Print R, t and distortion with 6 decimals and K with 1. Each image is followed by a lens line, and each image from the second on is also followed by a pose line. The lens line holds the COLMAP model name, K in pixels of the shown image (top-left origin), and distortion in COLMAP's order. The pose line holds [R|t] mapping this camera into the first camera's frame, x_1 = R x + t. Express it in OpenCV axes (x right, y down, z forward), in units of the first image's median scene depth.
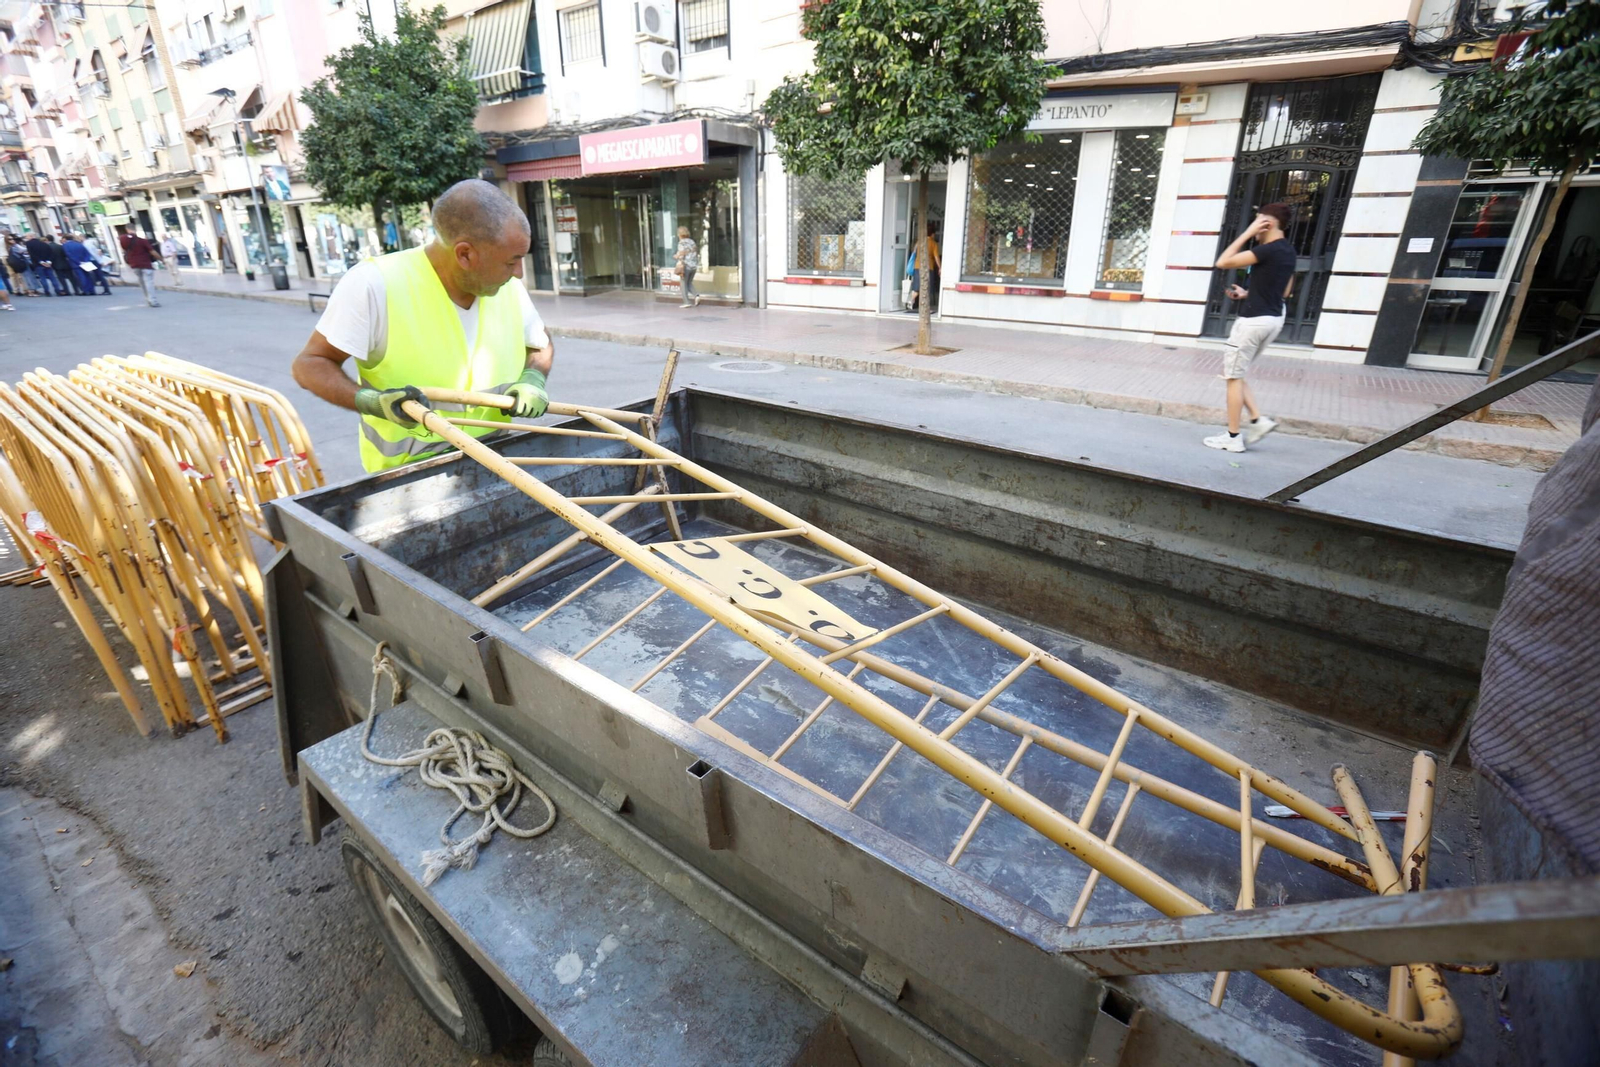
lens RADIAL K [[726.2, 0, 792.7], [0, 726.2, 540.5], [0, 0, 1]] dist [-0.061265, 0.023068]
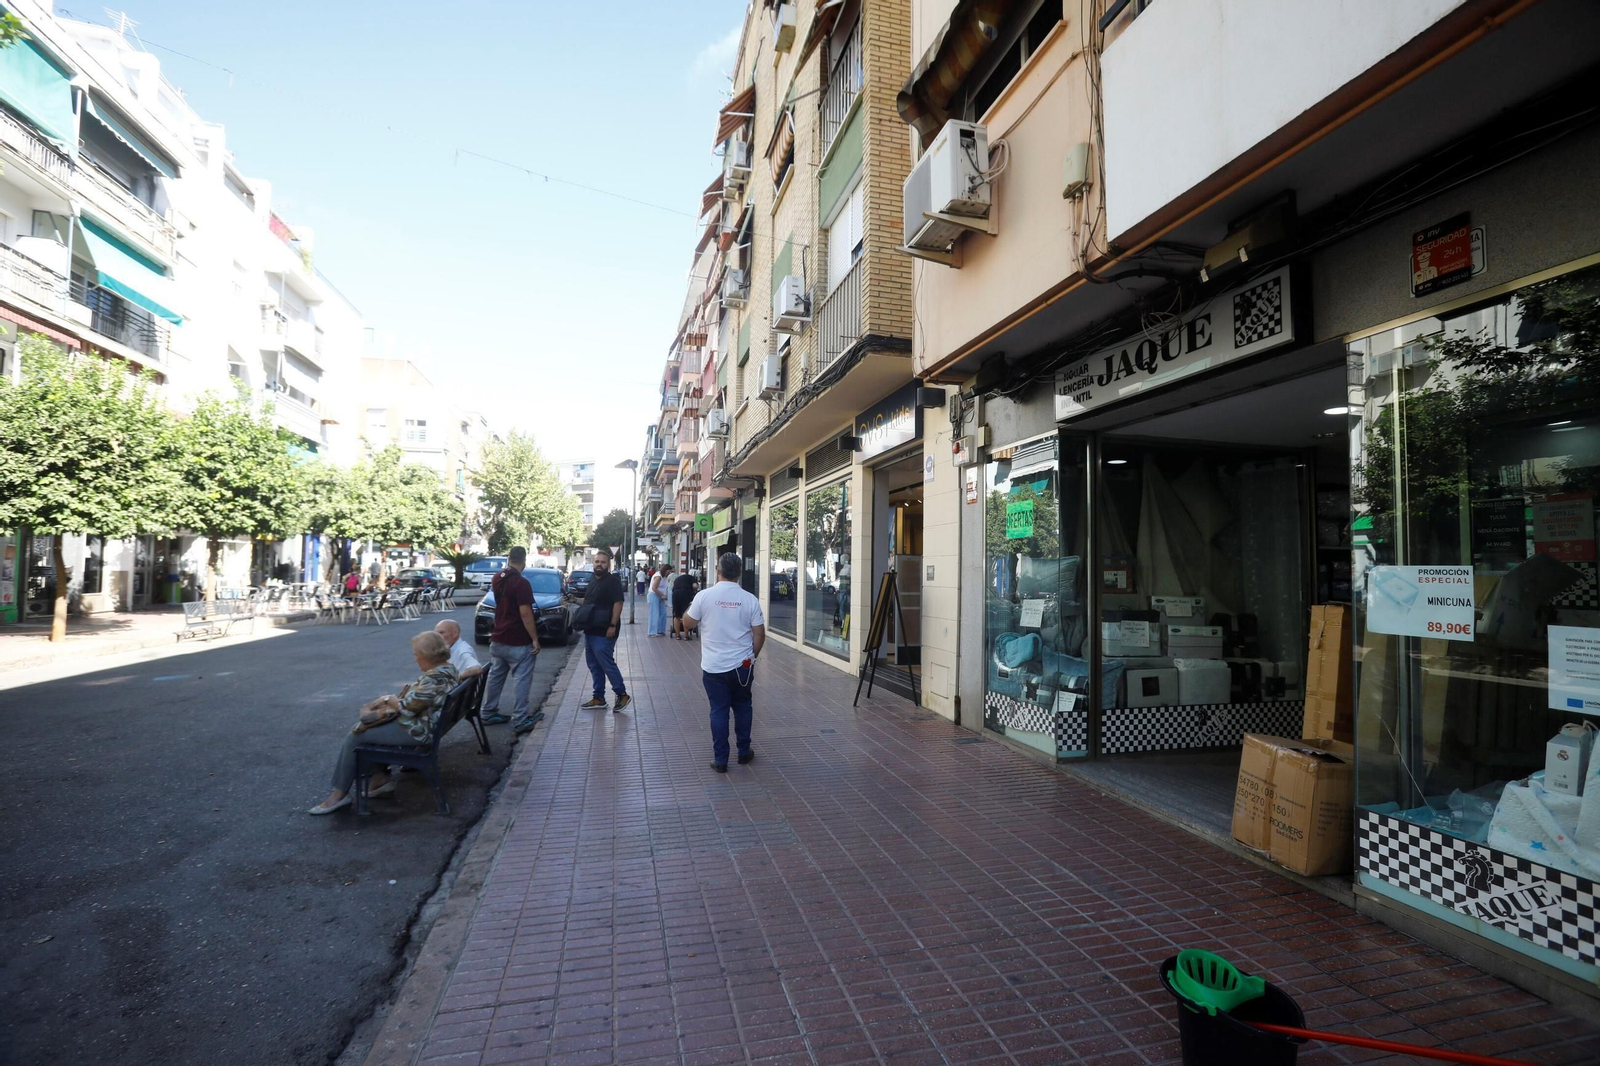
lens RADIAL K [[775.5, 0, 794.2], [0, 775.5, 537.1], [0, 0, 1]] dist [-0.070736, 0.035351]
pose [[0.773310, -0.021015, -0.633679, -2.071847], [-0.255685, 0.904241, -0.342013, -1.040367], [0.580186, 0.426504, 0.693886, 2.406239]]
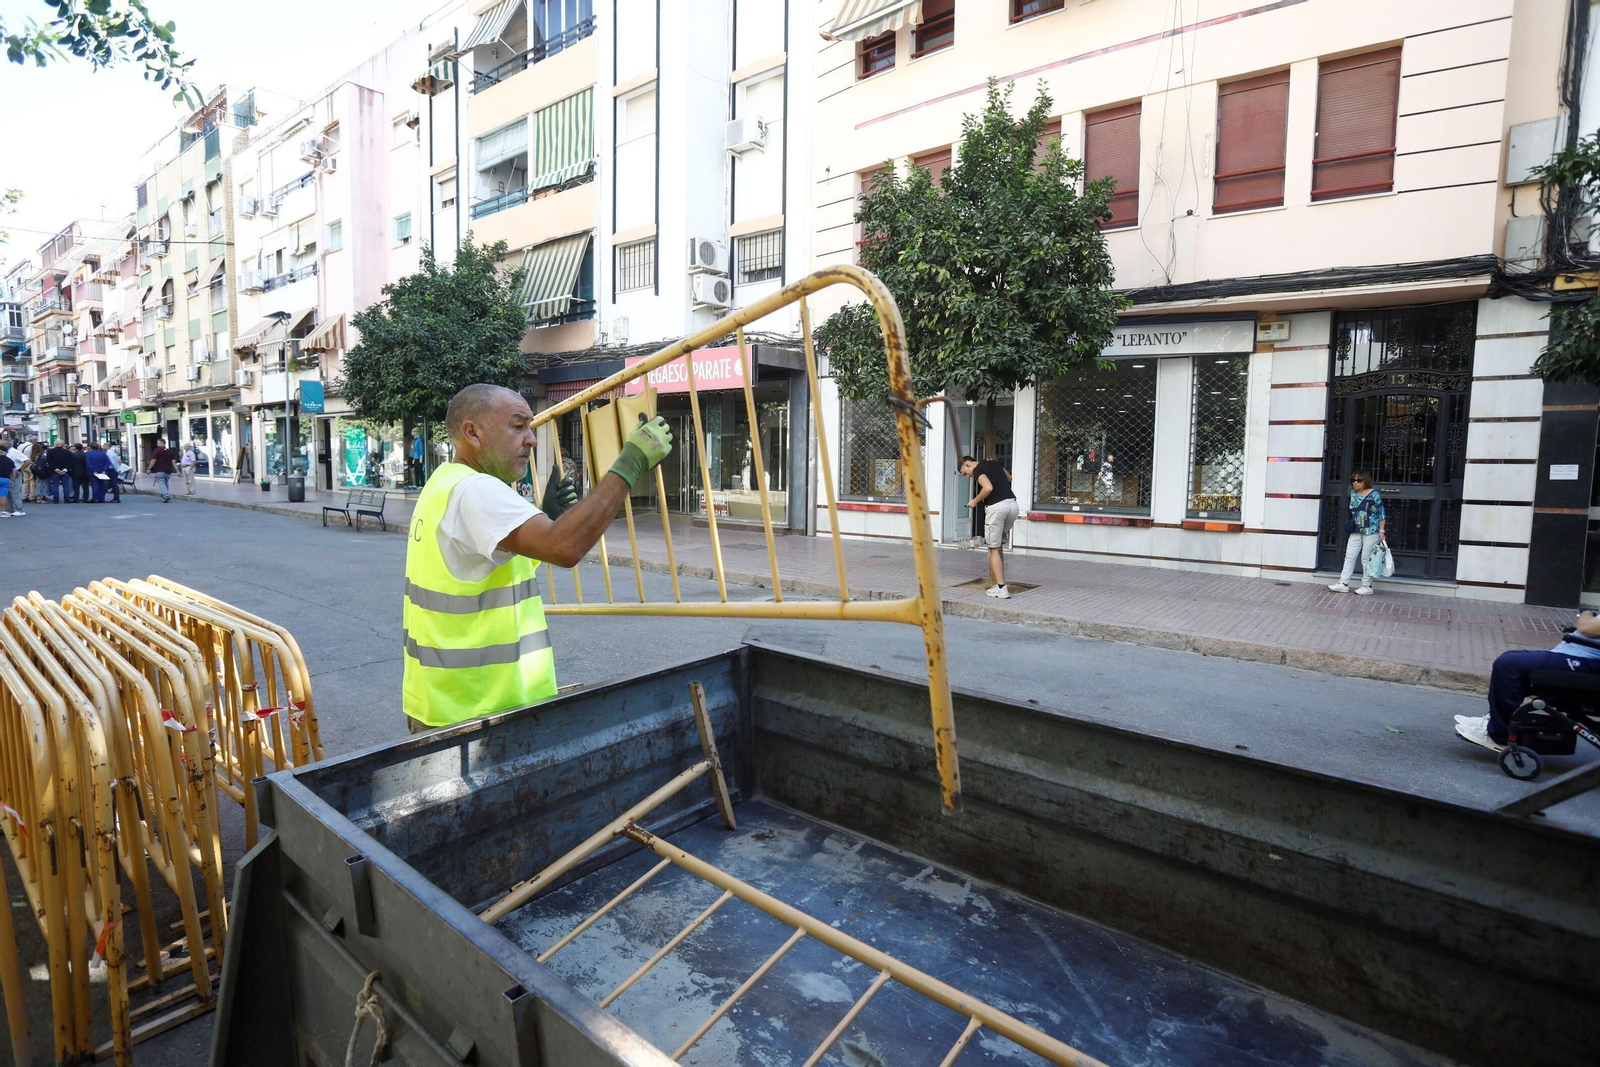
lens RADIAL K [[840.4, 0, 793.7], [0, 840.4, 534.4], [0, 0, 1]] dist [-0.066202, 0.038854]
pose [[0.998466, 0.014163, -0.053517, -0.011432], [-0.029682, 0.952984, -0.301563, -0.009457], [0.046730, 0.302689, 0.951943, 0.002168]]
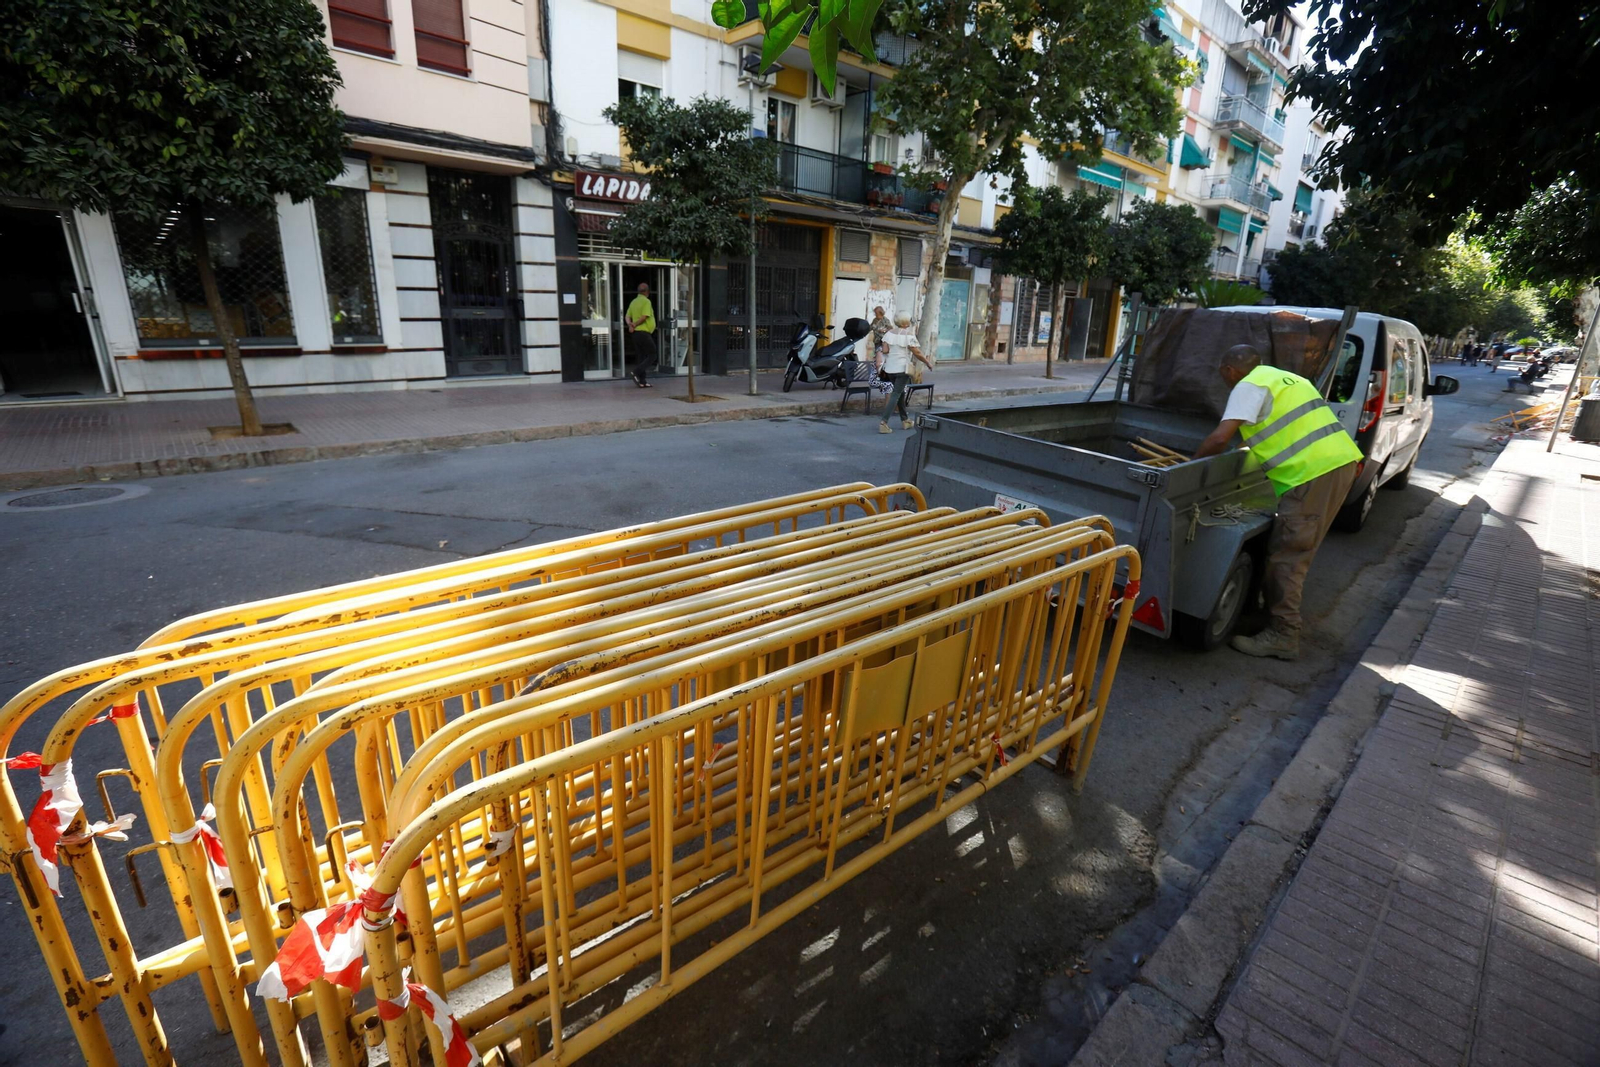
lens RADIAL K [[729.3, 0, 792.5], [0, 729.3, 539.9], [0, 0, 1]] dist [-0.071266, 0.030930]
pose [[0.207378, -0.298604, 0.931574, -0.532763], [0.349510, 0.912040, 0.214537, -0.121809], [-0.913694, 0.281104, 0.293502, 0.273171]]
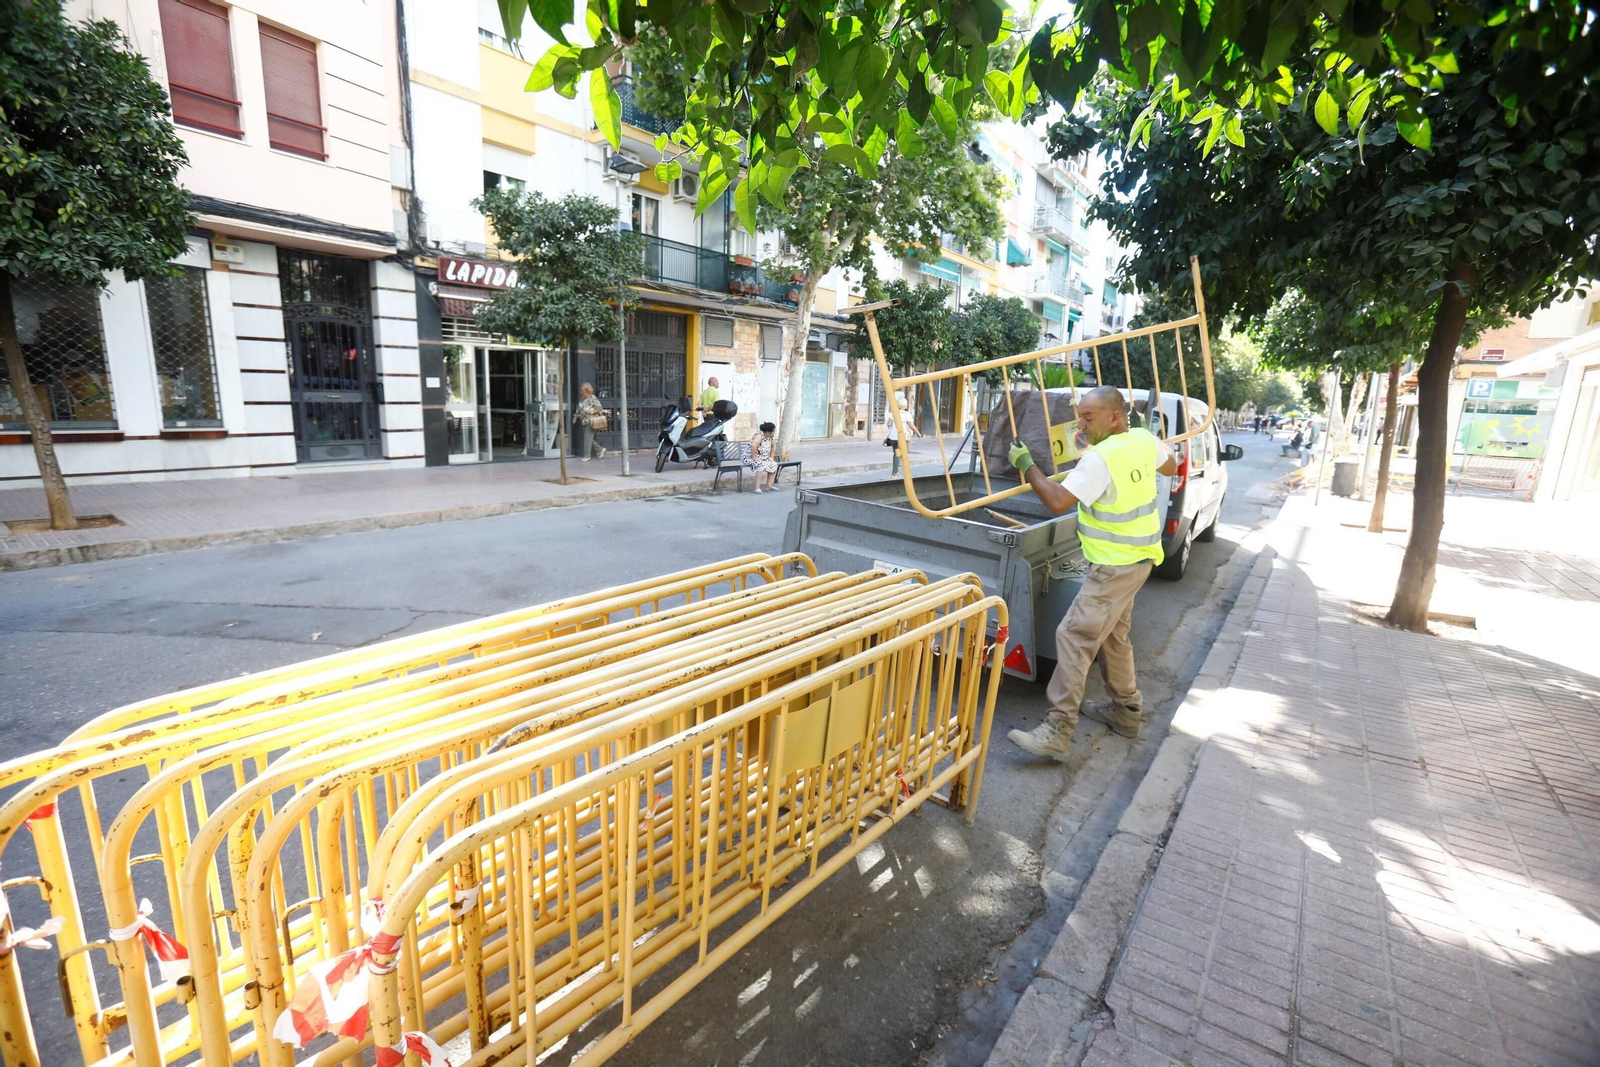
lens RADIAL K [[730.3, 0, 791.5], [0, 730.3, 538.8], [0, 0, 1]] dist [-0.071298, 0.032599]
pose [[0.026354, -0.201927, 0.979046, -0.560011], [0.356624, 0.916842, 0.179498, -0.128782], [-0.933876, 0.344421, 0.096175, 0.281444]]
